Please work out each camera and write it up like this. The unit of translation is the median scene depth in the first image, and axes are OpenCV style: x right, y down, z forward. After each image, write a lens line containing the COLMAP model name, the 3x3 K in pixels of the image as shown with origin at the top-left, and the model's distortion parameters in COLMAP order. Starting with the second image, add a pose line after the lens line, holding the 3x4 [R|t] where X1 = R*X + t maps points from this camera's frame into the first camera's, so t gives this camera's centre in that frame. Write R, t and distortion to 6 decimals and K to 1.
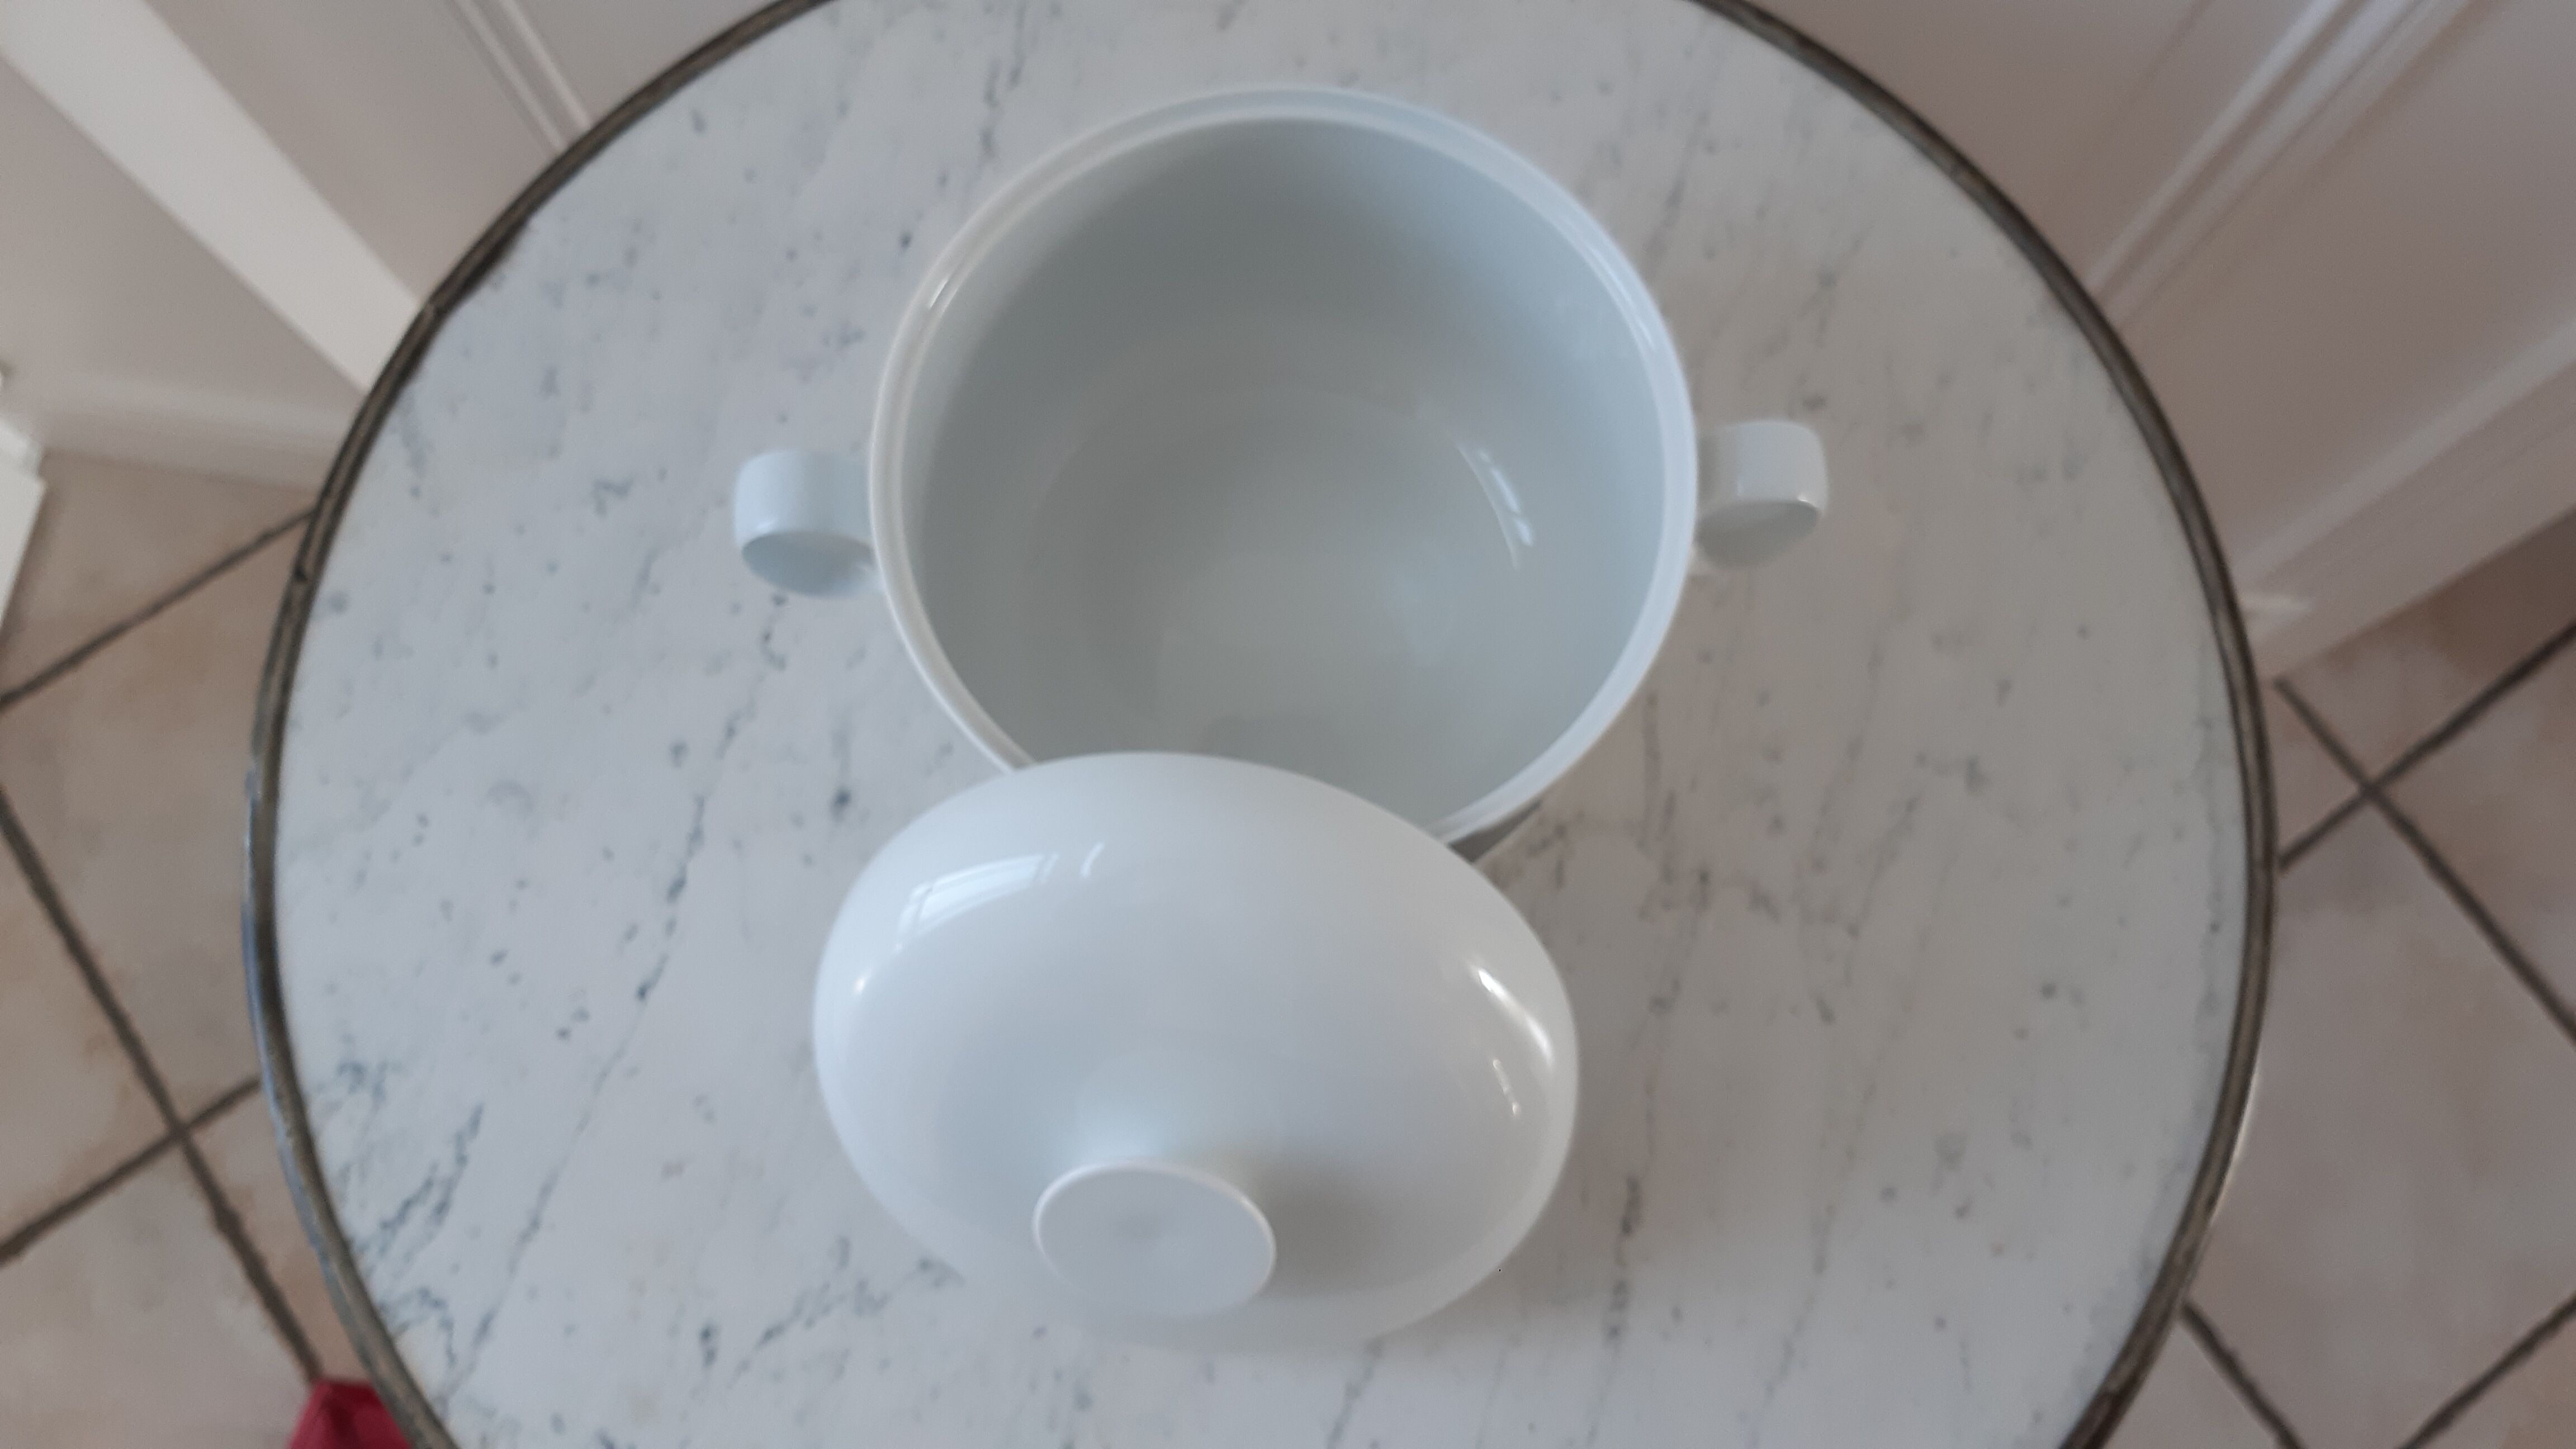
lens RADIAL K [[1980.7, 0, 1288.0], [0, 1980.7, 724.5], [0, 0, 1]] dist [0.085352, -0.203931]
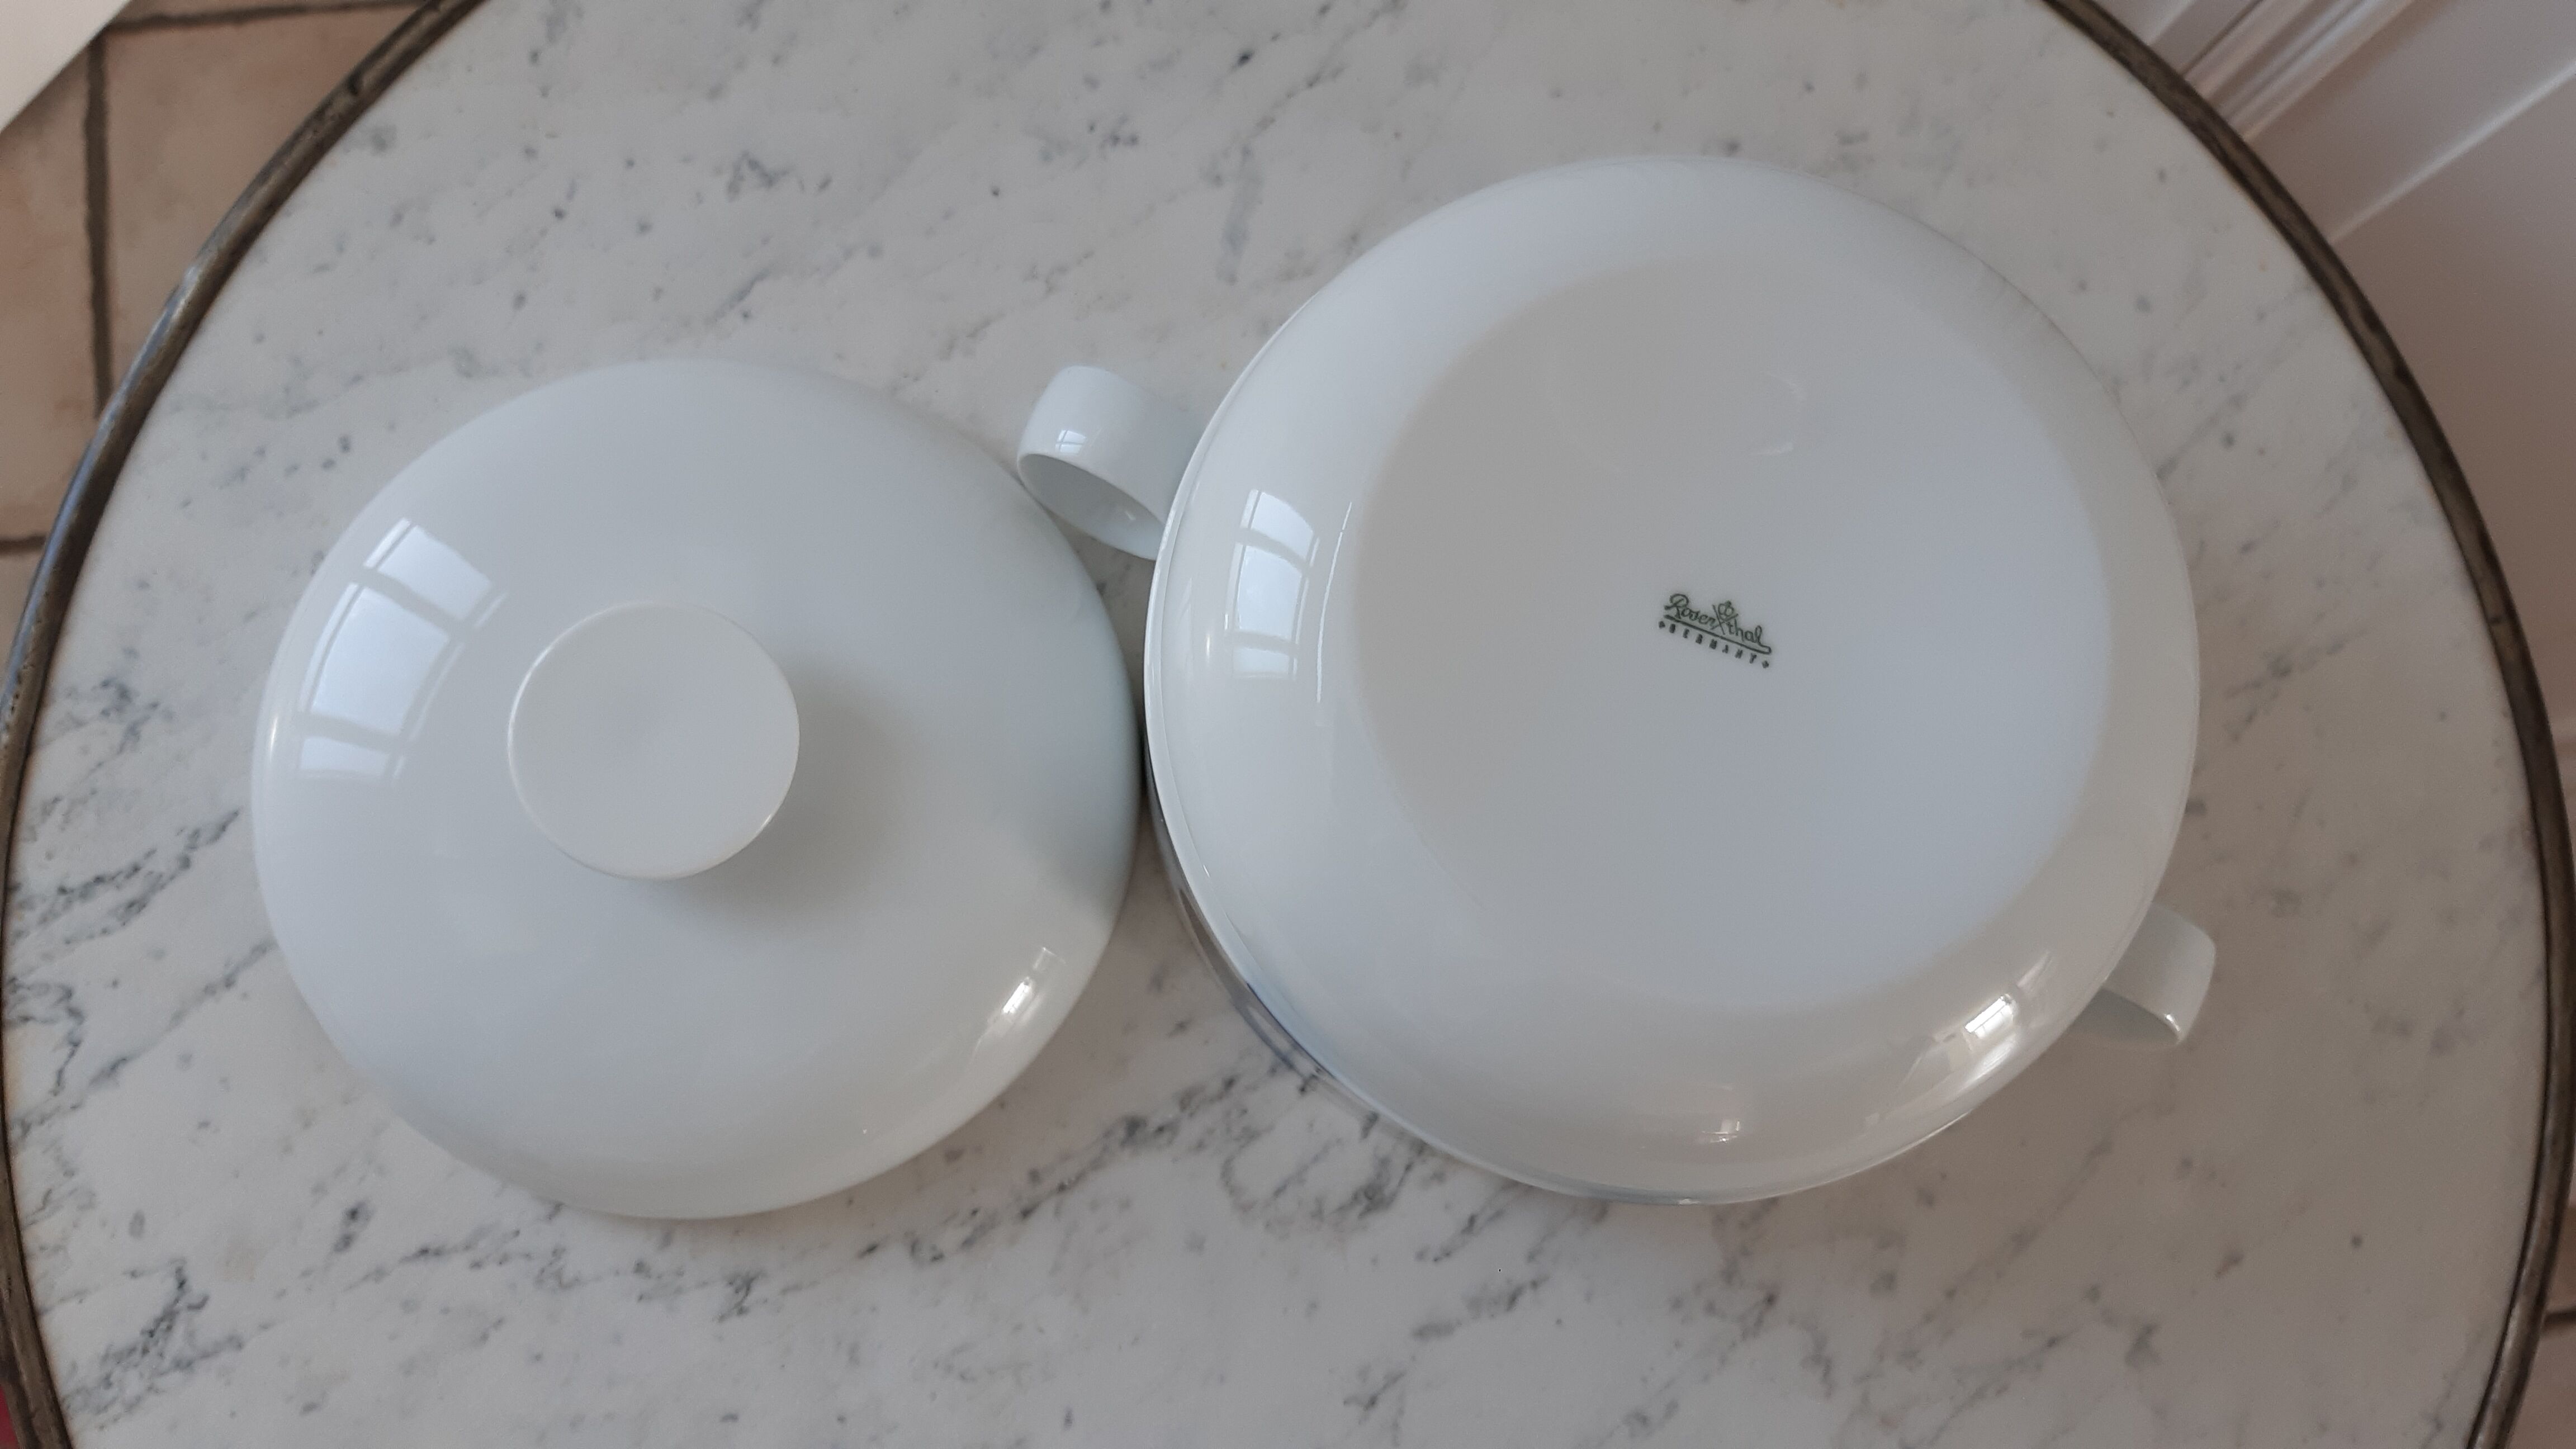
lens RADIAL K [[1980.6, 0, 1288.0], [0, 1980.6, 724.5], [0, 0, 1]] dist [0.046571, -0.111426]
pose [[0.880999, 0.472916, -0.013813, -0.049156], [-0.471301, 0.879798, 0.061896, -0.079134], [0.041425, -0.048020, 0.997987, 0.245131]]
